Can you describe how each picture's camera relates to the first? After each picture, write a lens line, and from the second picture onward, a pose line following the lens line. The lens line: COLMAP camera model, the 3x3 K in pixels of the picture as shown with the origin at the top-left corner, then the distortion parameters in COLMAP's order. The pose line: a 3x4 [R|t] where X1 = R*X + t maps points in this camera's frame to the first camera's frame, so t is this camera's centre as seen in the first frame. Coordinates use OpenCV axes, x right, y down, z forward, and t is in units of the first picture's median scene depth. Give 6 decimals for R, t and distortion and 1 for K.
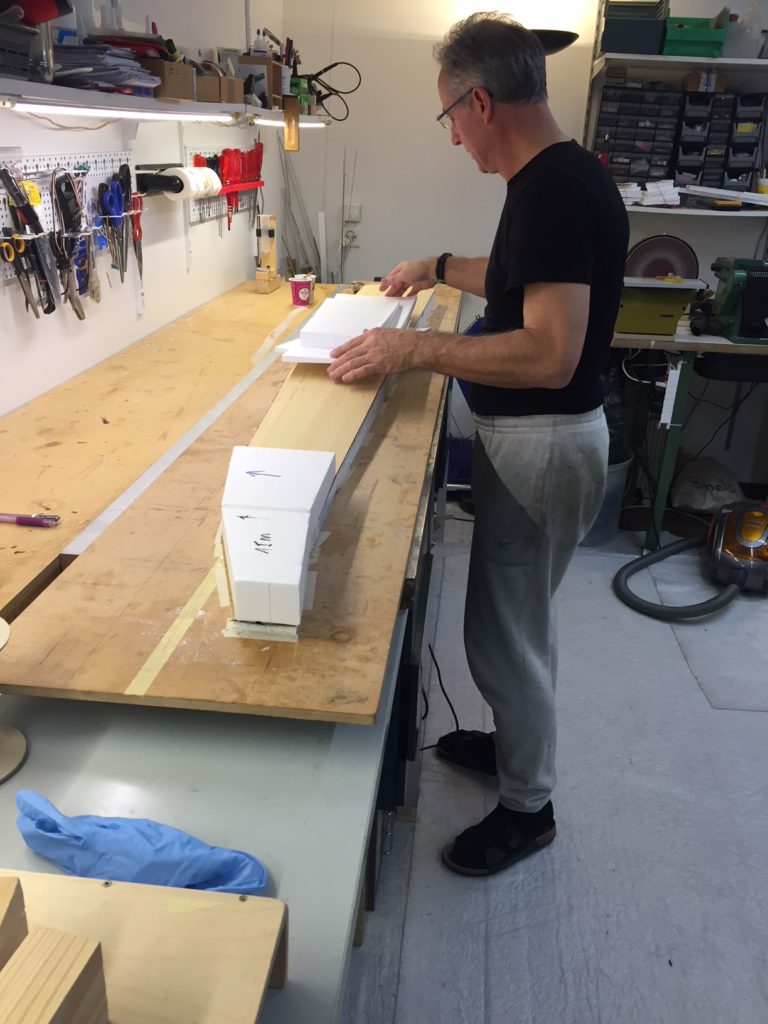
lens RADIAL K [[879.8, 0, 384.0], [0, 879.8, 512.0], [0, 0, 1]] dist [0.085028, -0.100716]
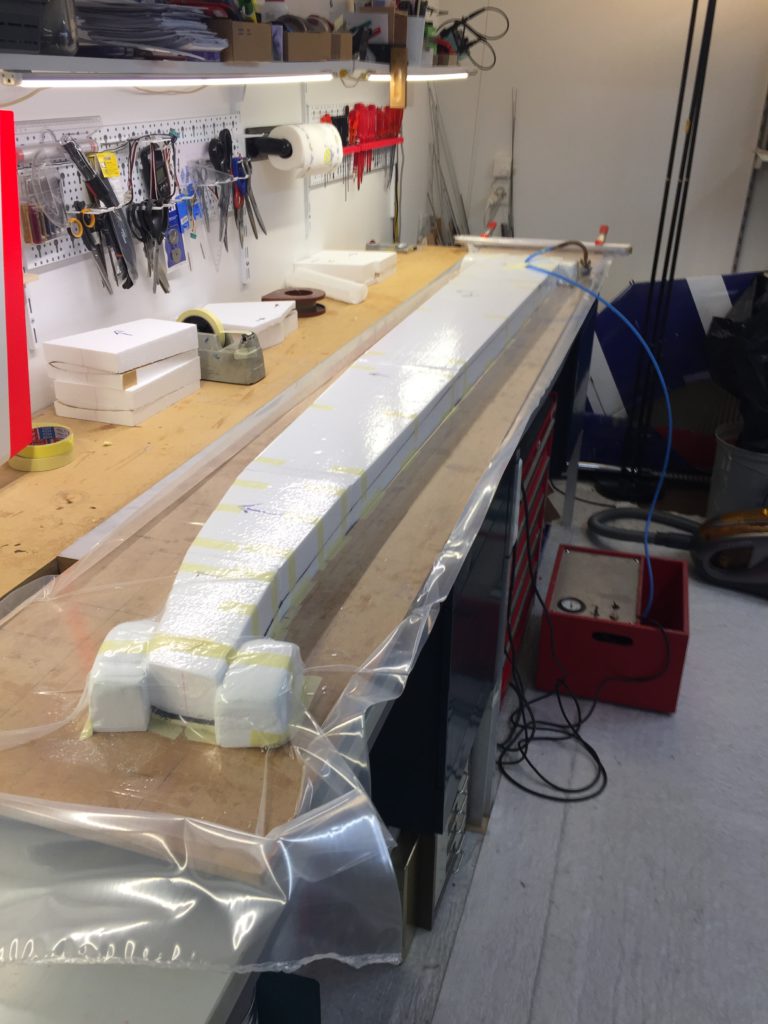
lens RADIAL K [[879.5, 0, 389.3], [0, 879.5, 512.3], [0, 0, 1]] dist [0.088941, -0.096490]
pose [[0.979781, 0.068413, -0.188014, 0.080747], [-0.058327, 0.996572, 0.058670, -0.037763], [0.191383, -0.046517, 0.980413, 0.059616]]
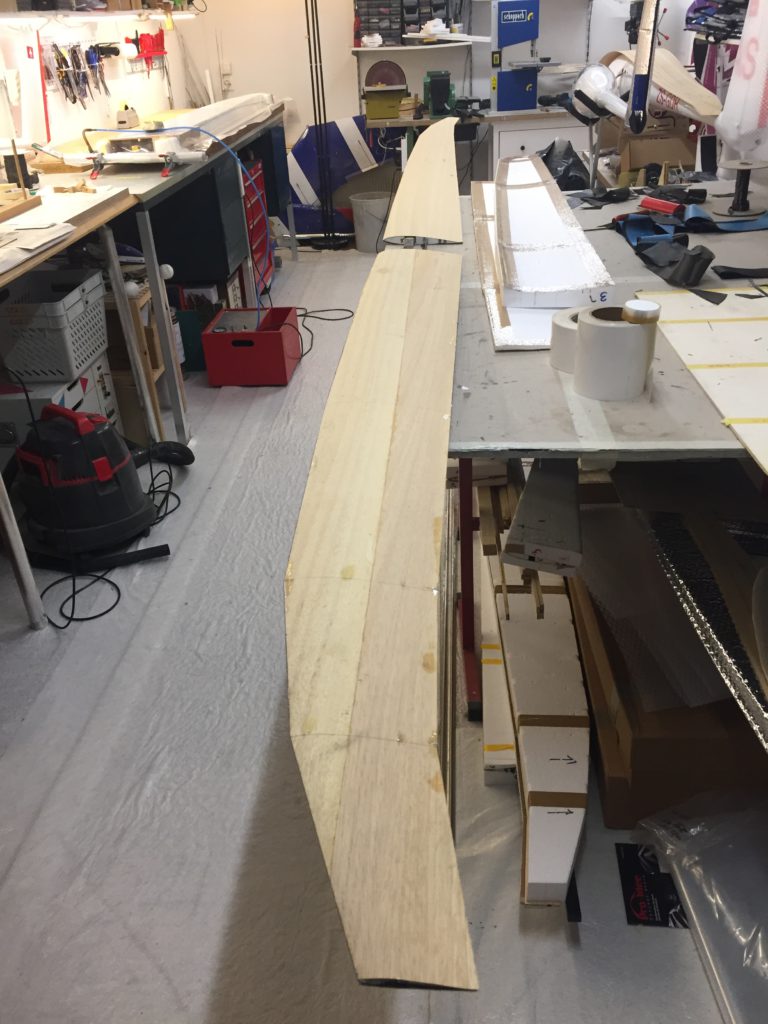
lens RADIAL K [[882.5, 0, 383.6], [0, 882.5, 516.7], [0, 0, 1]] dist [0.080288, -0.101109]
pose [[0.995216, -0.097700, 0.000598, 0.292279], [0.097066, 0.989419, 0.107837, 0.568478], [-0.011127, -0.107263, 0.994168, -1.268205]]
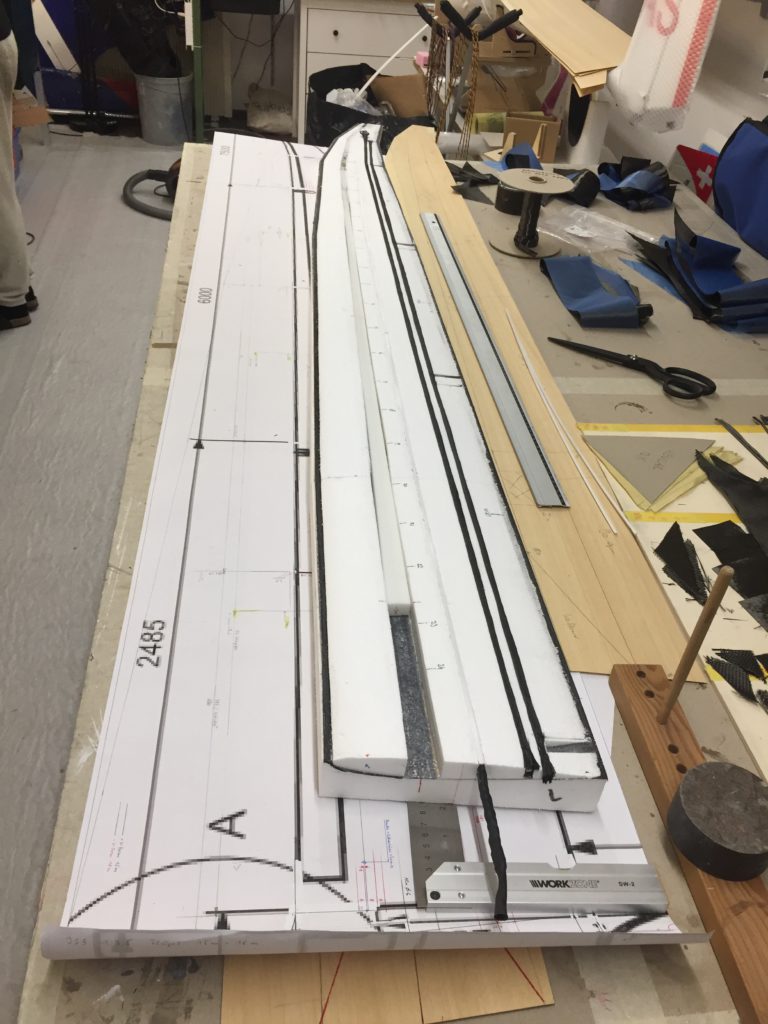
lens RADIAL K [[879.8, 0, 384.0], [0, 879.8, 512.0], [0, 0, 1]] dist [0.085028, -0.100716]
pose [[0.969513, -0.104210, 0.221776, 0.318026], [0.043392, 0.963772, 0.263175, 0.374260], [-0.241166, -0.245529, 0.938911, -0.898367]]
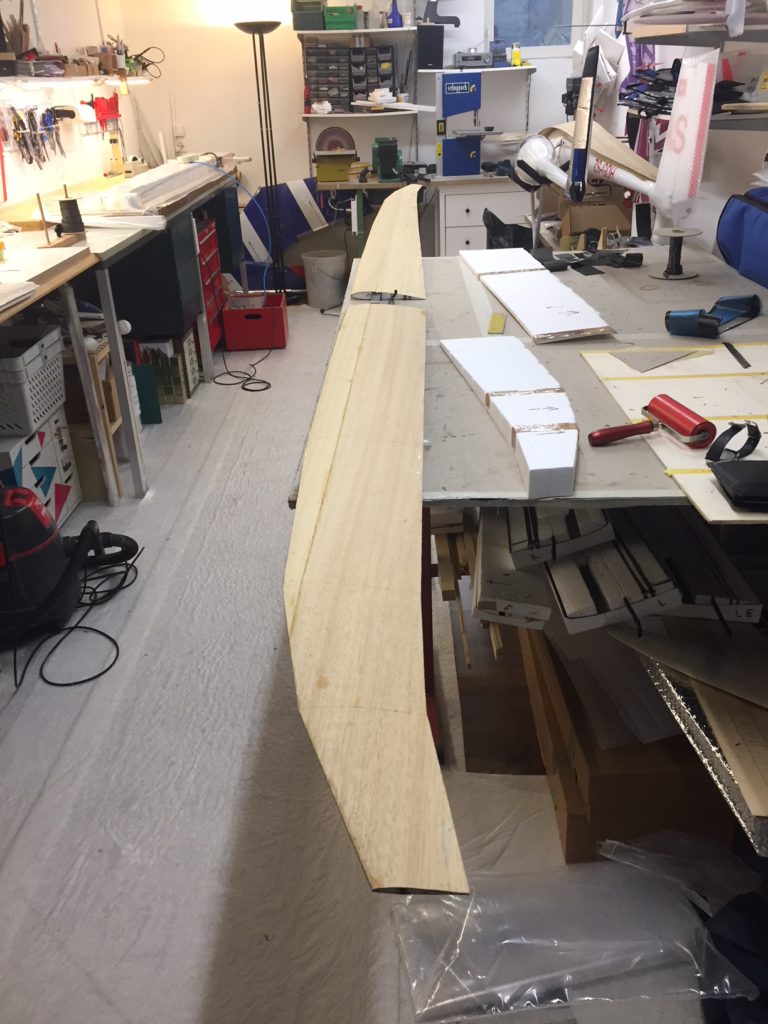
lens RADIAL K [[882.5, 0, 383.6], [0, 882.5, 516.7], [0, 0, 1]] dist [0.080288, -0.101109]
pose [[0.992298, -0.106980, 0.062449, 0.280083], [0.103405, 0.992952, 0.057916, 0.566069], [-0.068204, -0.051012, 0.996366, -1.296236]]
